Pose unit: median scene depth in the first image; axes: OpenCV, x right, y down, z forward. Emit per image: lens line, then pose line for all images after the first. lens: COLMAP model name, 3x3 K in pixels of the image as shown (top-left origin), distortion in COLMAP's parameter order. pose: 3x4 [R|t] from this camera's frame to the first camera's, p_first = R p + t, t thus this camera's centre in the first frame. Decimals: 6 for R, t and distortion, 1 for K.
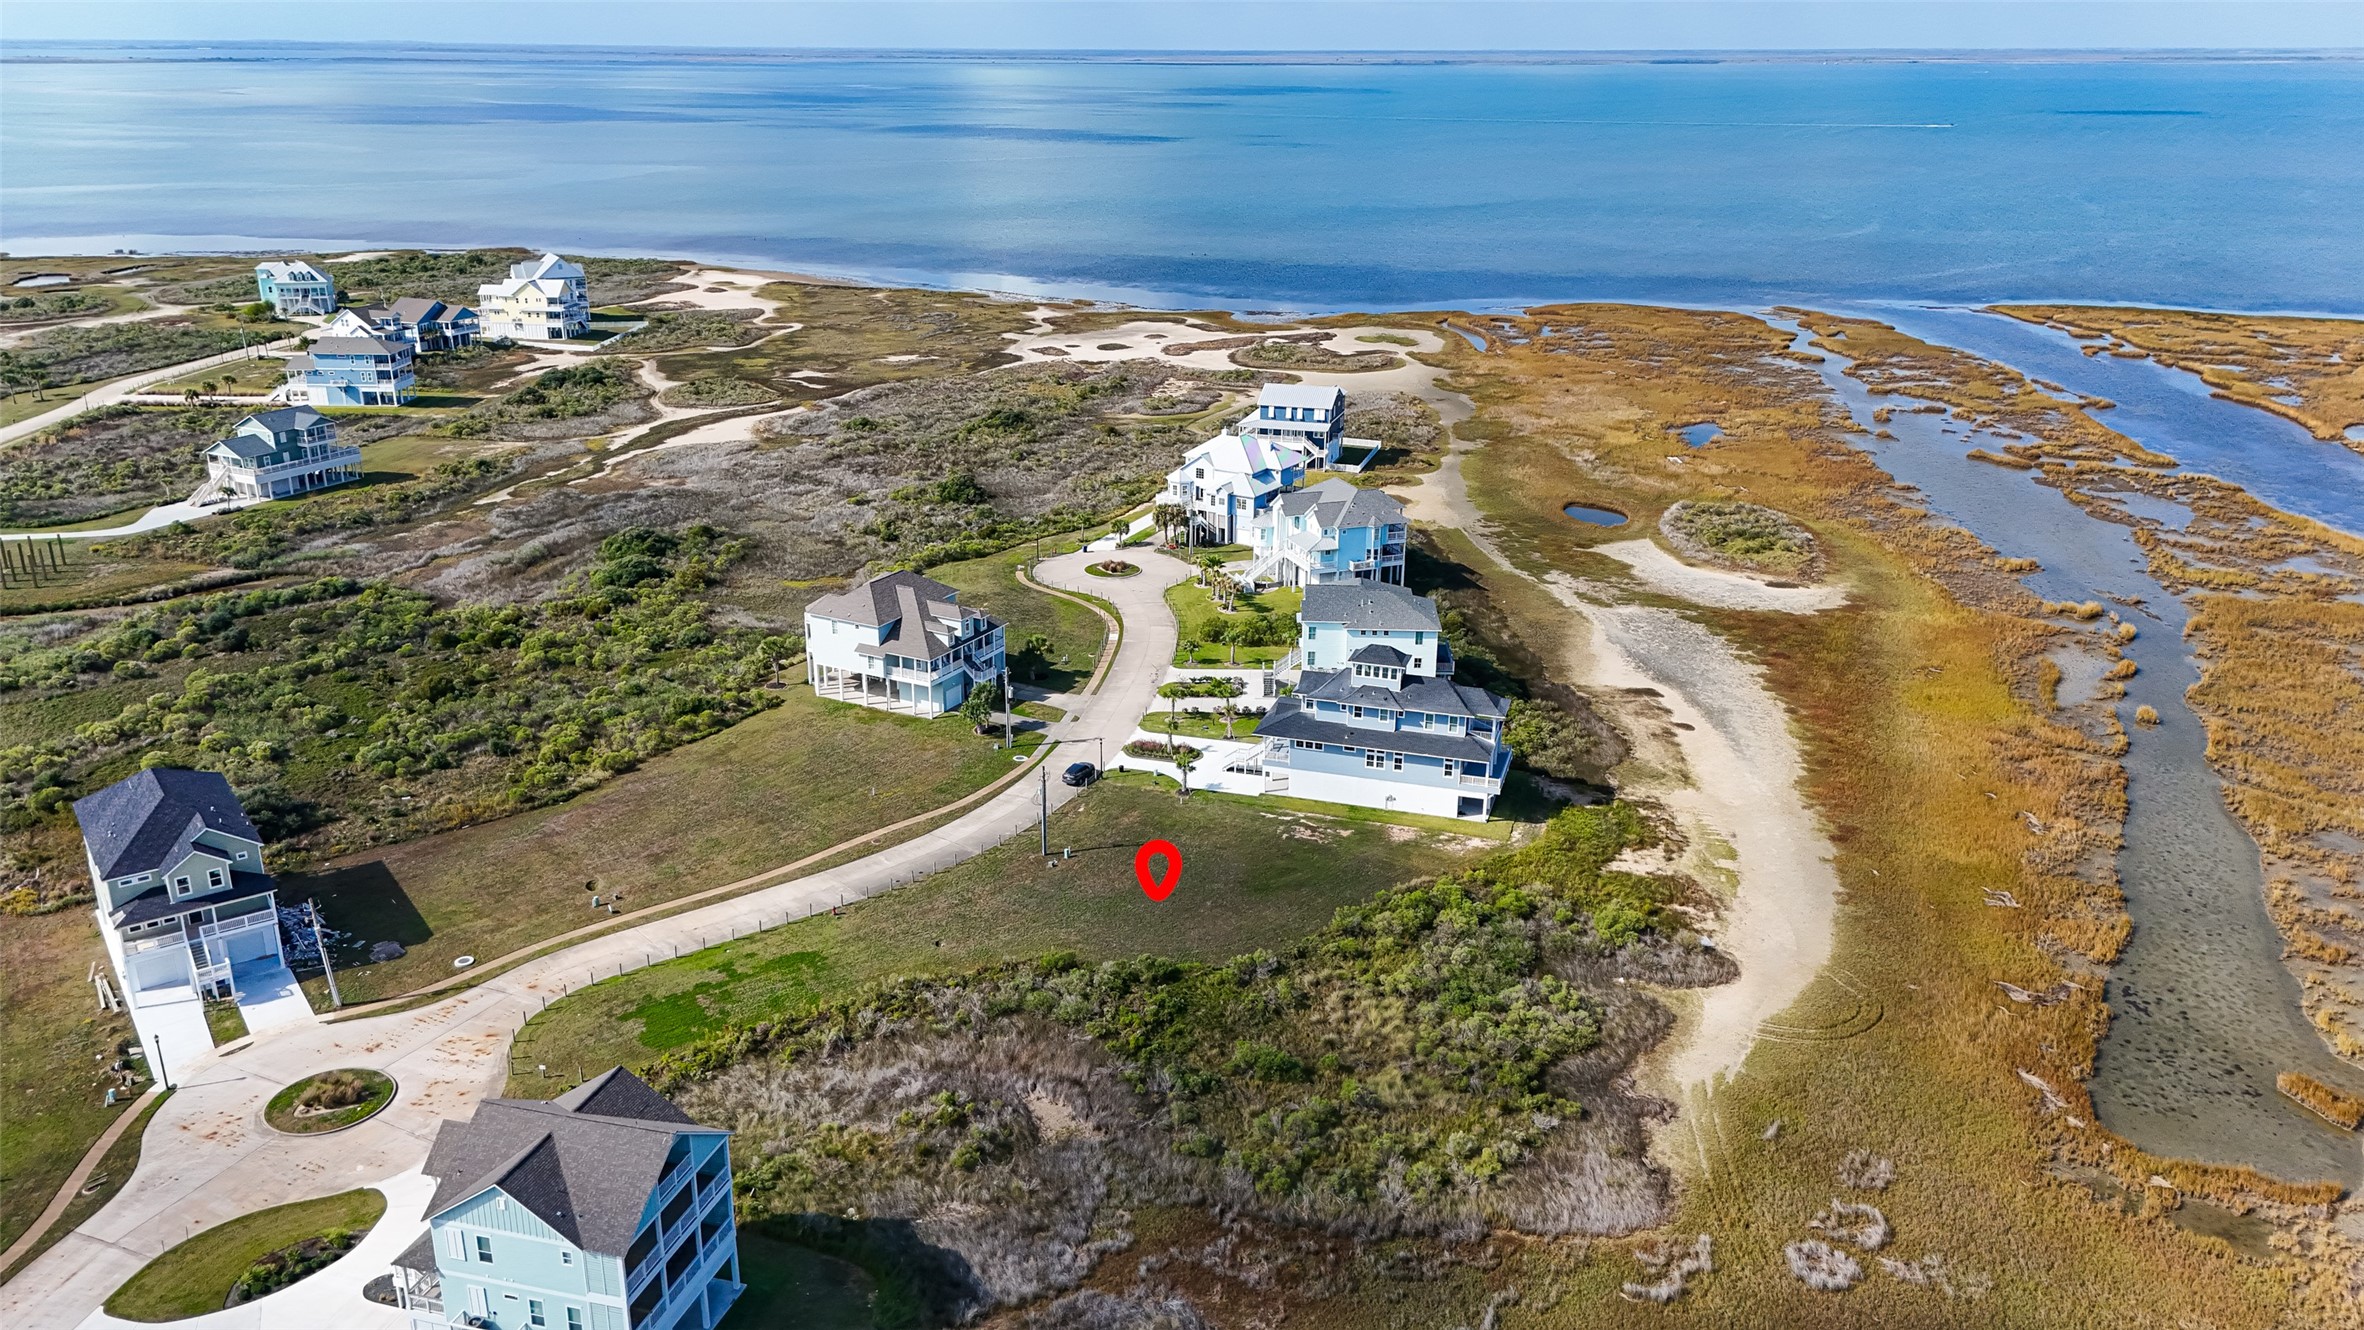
lens RADIAL K [[1727.9, 0, 1177.7], [0, 1727.9, 657.1], [0, 0, 1]] dist [0.084243, -0.082282]
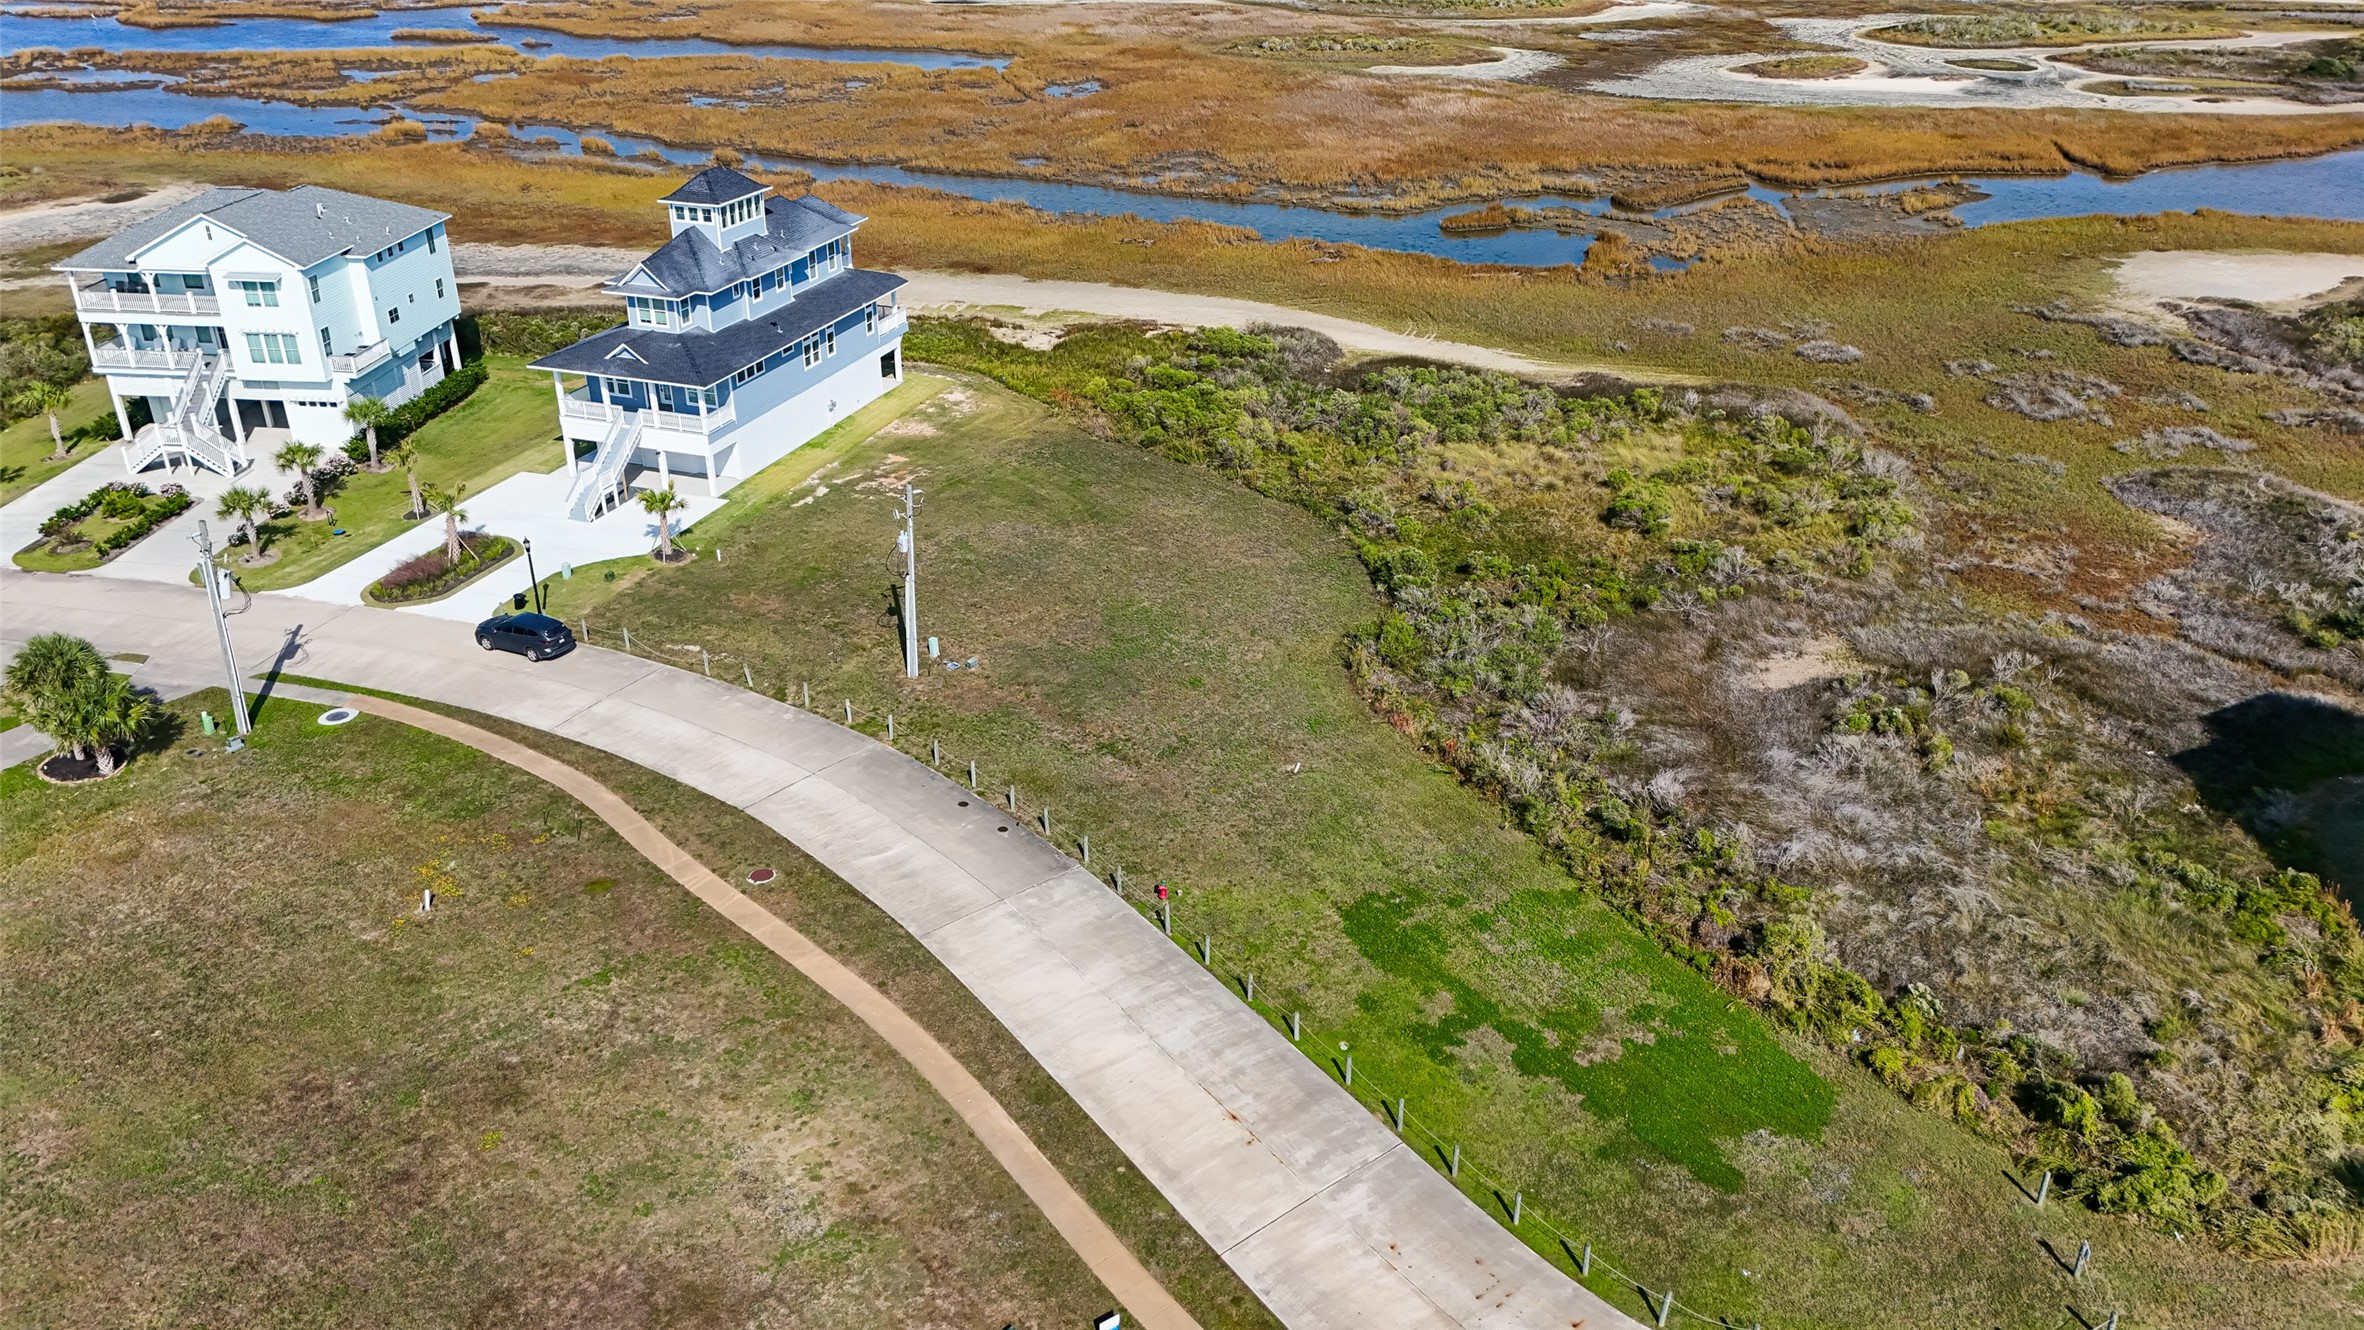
lens RADIAL K [[1727.9, 0, 1183.8], [0, 1727.9, 679.5], [0, 0, 1]] dist [0.084243, -0.082282]
pose [[0.025804, -0.460692, 0.887185, -0.463894], [0.329138, 0.841913, 0.427611, -0.059557], [-0.943929, 0.280972, 0.173356, 0.787043]]
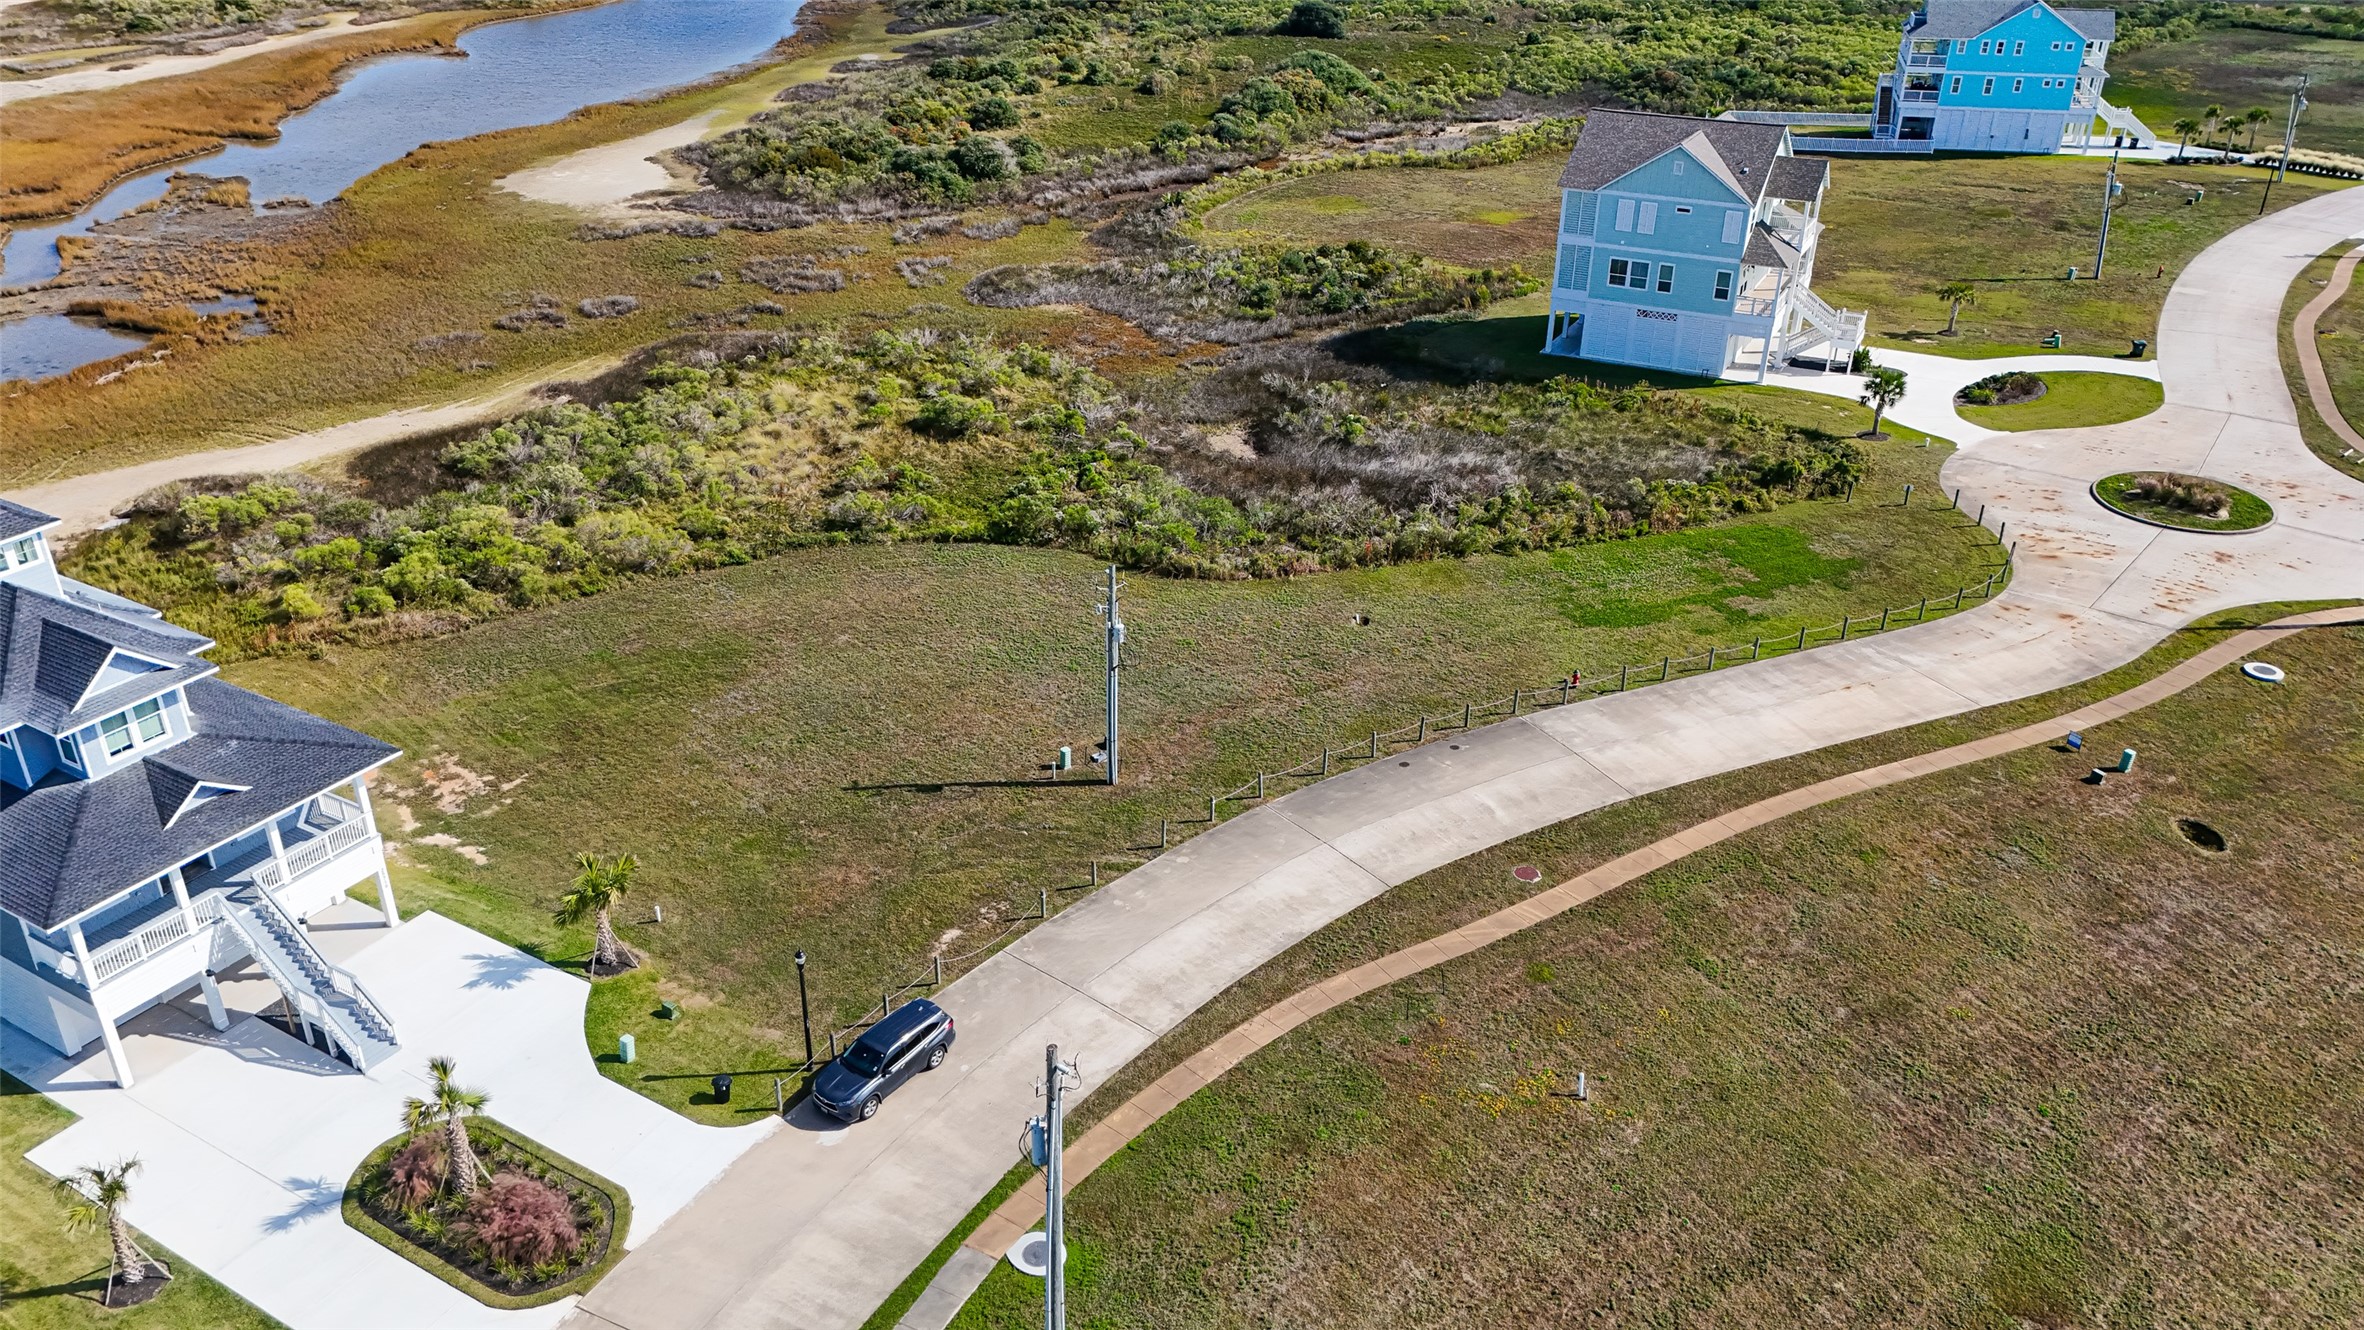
lens RADIAL K [[1727.9, 0, 1187.5], [0, 1727.9, 676.6], [0, 0, 1]] dist [0.084243, -0.082282]
pose [[-0.974990, -0.108807, 0.193791, -0.160649], [0.069351, 0.679473, 0.730415, -0.191489], [-0.211150, 0.725587, -0.654934, 1.162254]]
